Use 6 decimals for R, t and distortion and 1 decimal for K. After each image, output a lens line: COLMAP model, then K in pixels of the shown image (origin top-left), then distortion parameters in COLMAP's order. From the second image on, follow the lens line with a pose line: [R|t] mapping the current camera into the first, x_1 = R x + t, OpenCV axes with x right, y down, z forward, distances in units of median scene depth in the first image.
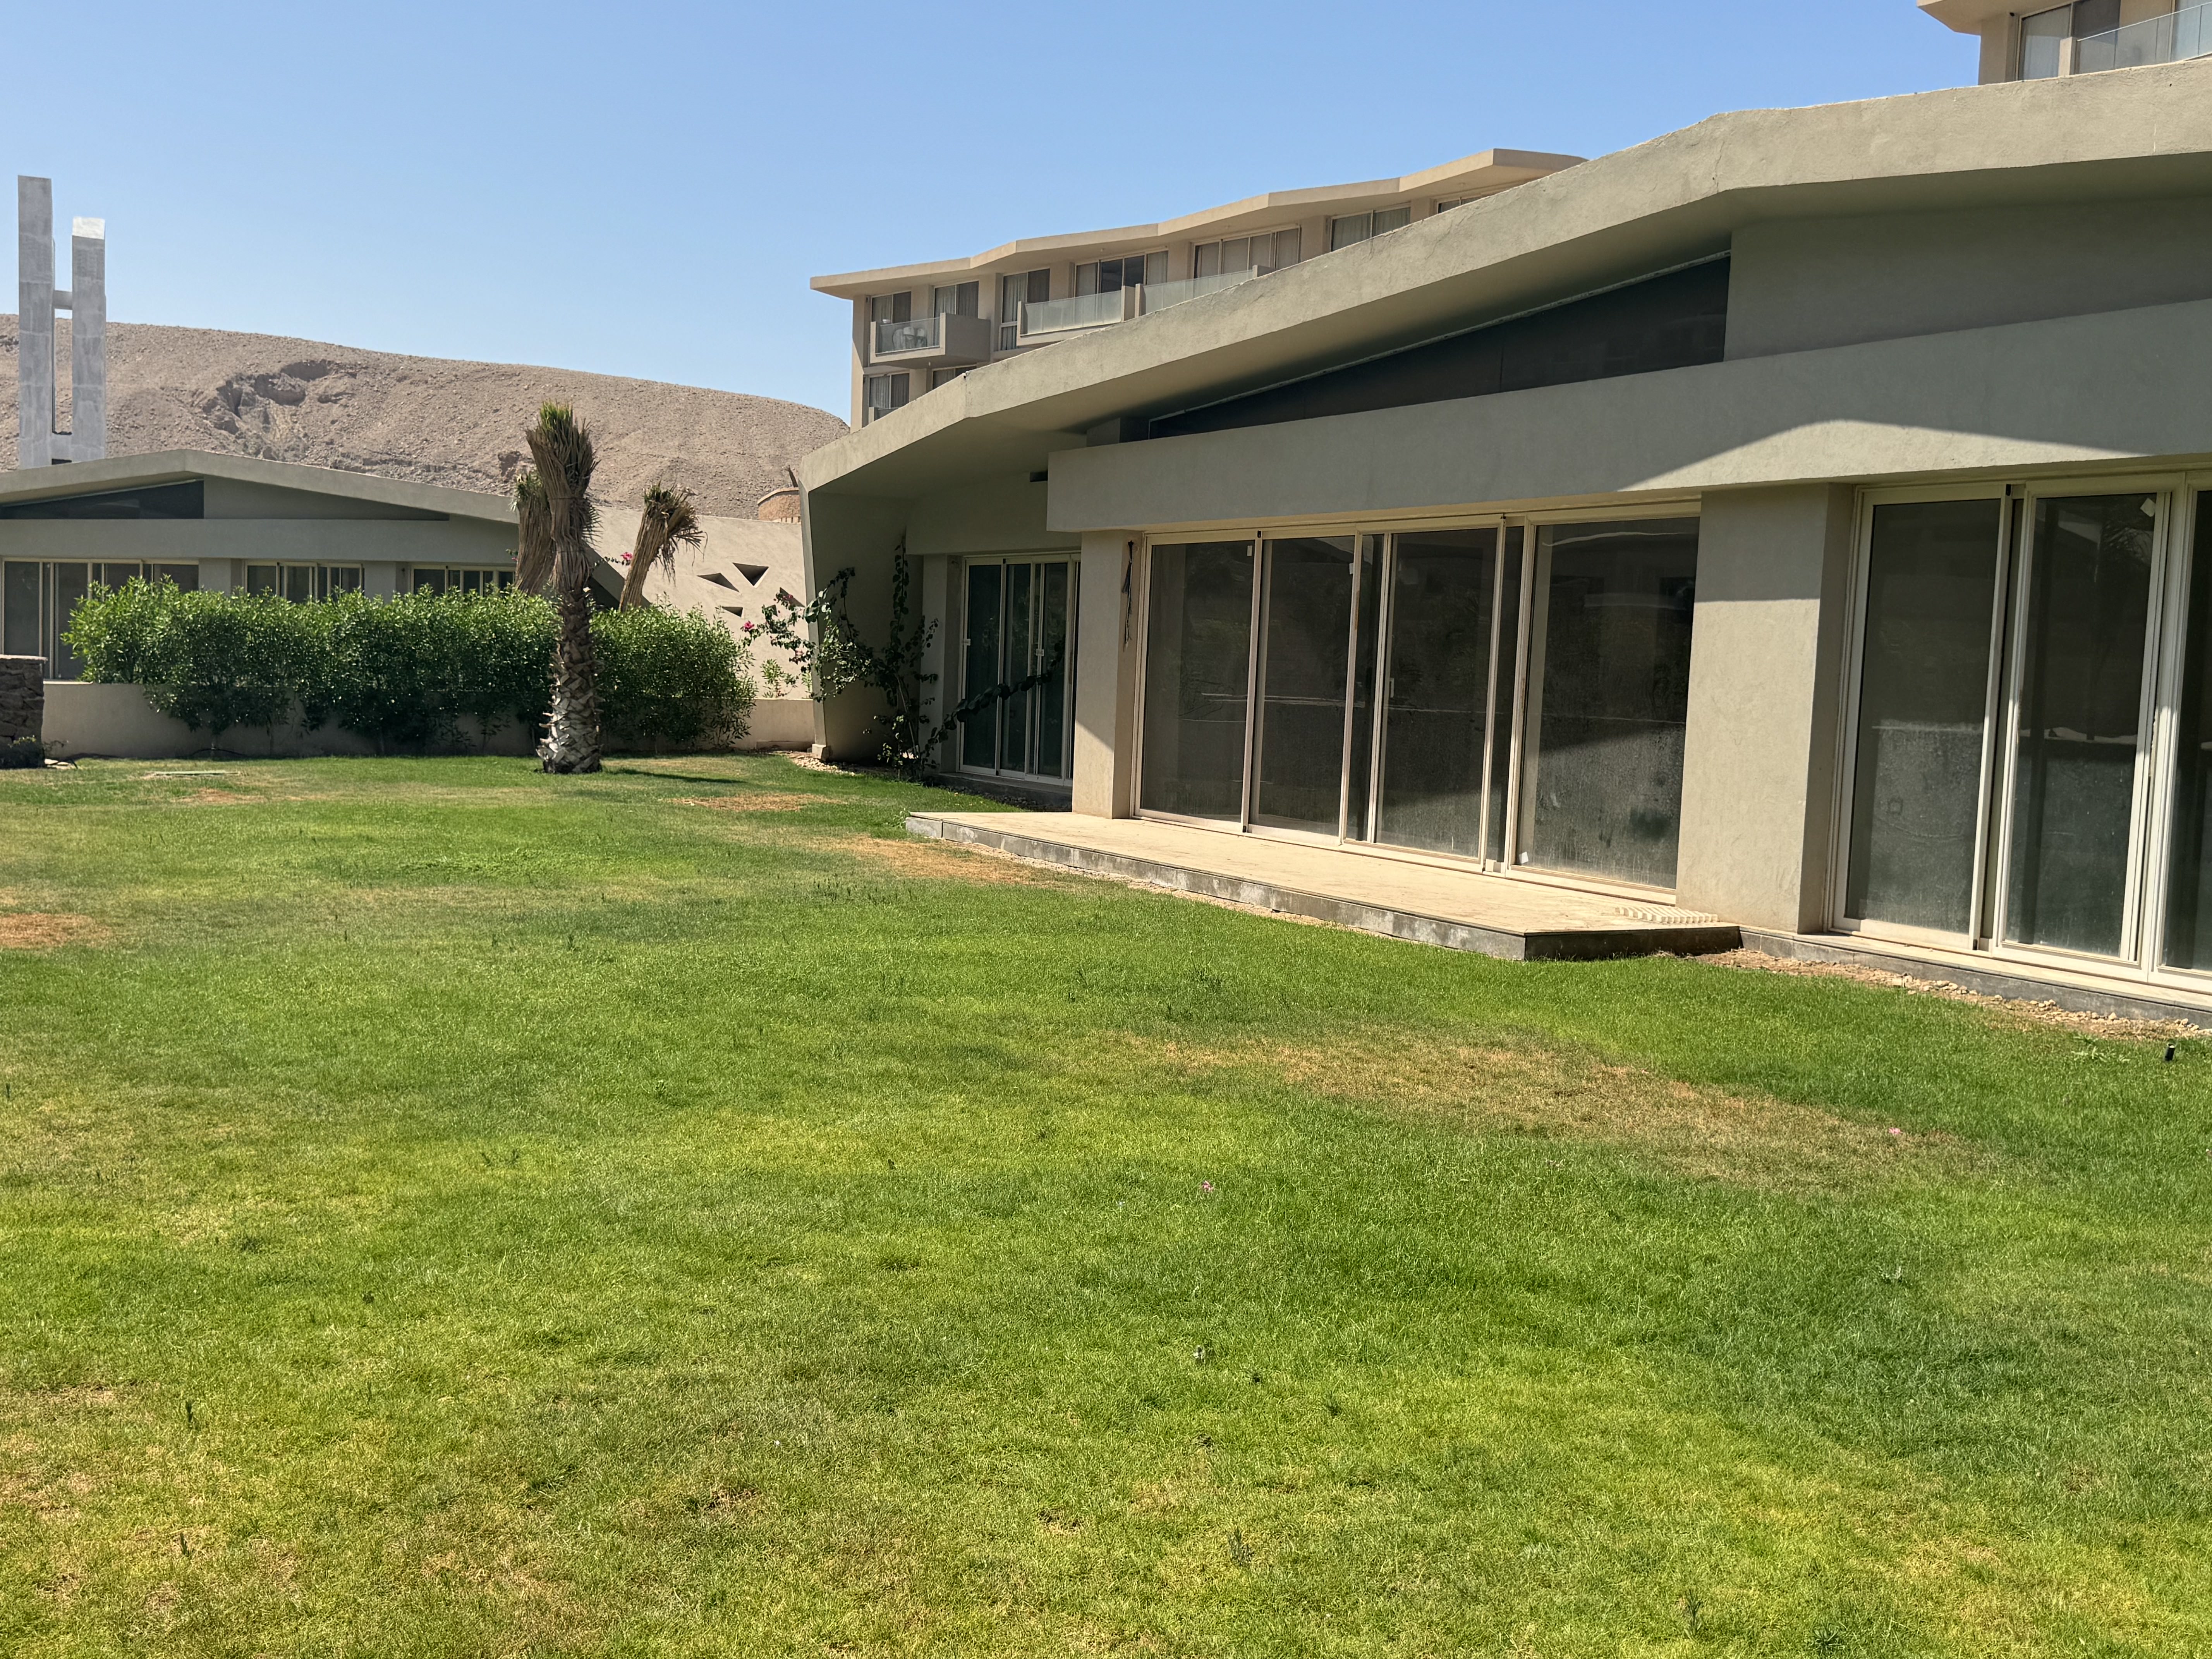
lens RADIAL K [[2226.1, 0, 1106.0], [0, 2226.1, 829.5], [0, 0, 1]] dist [0.226338, -0.472025]
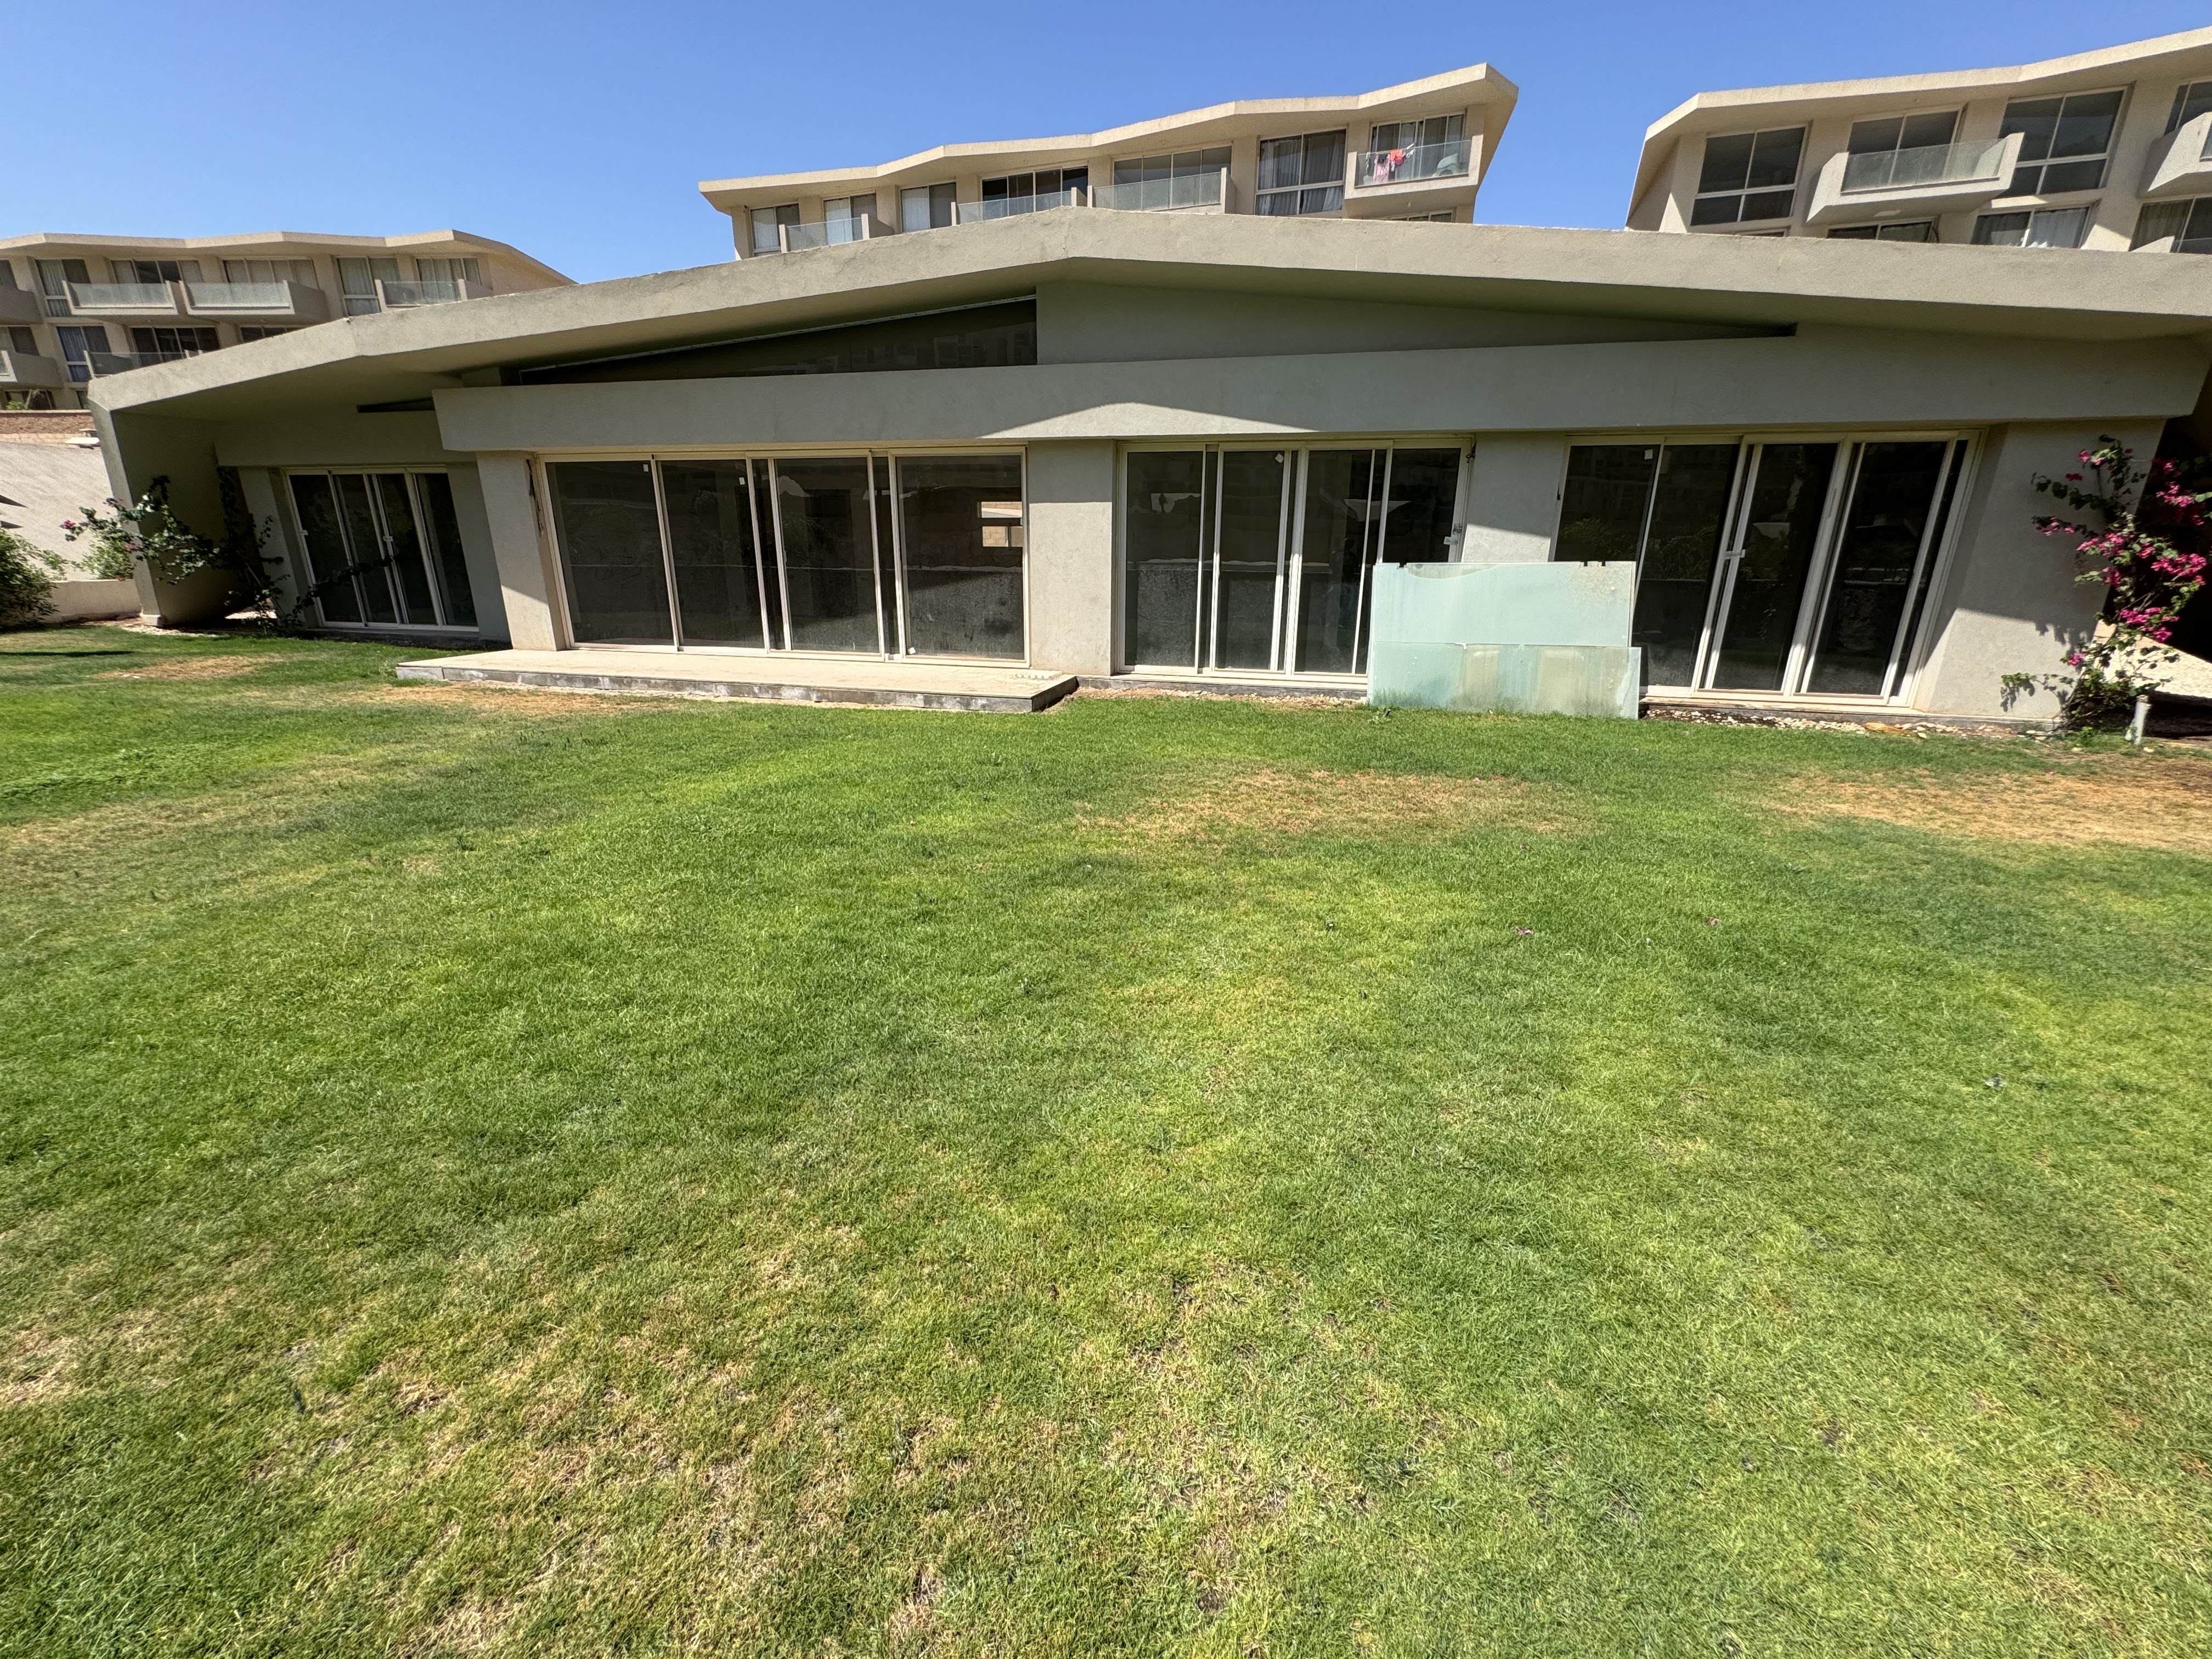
lens RADIAL K [[894.0, 0, 1106.0], [0, 894.0, 829.5], [0, 0, 1]] dist [0.000145, 0.000447]
pose [[0.692487, -0.251198, 0.676285, -0.232075], [0.074779, 0.957366, 0.279032, -0.039229], [-0.717544, -0.142654, 0.681748, 0.363240]]
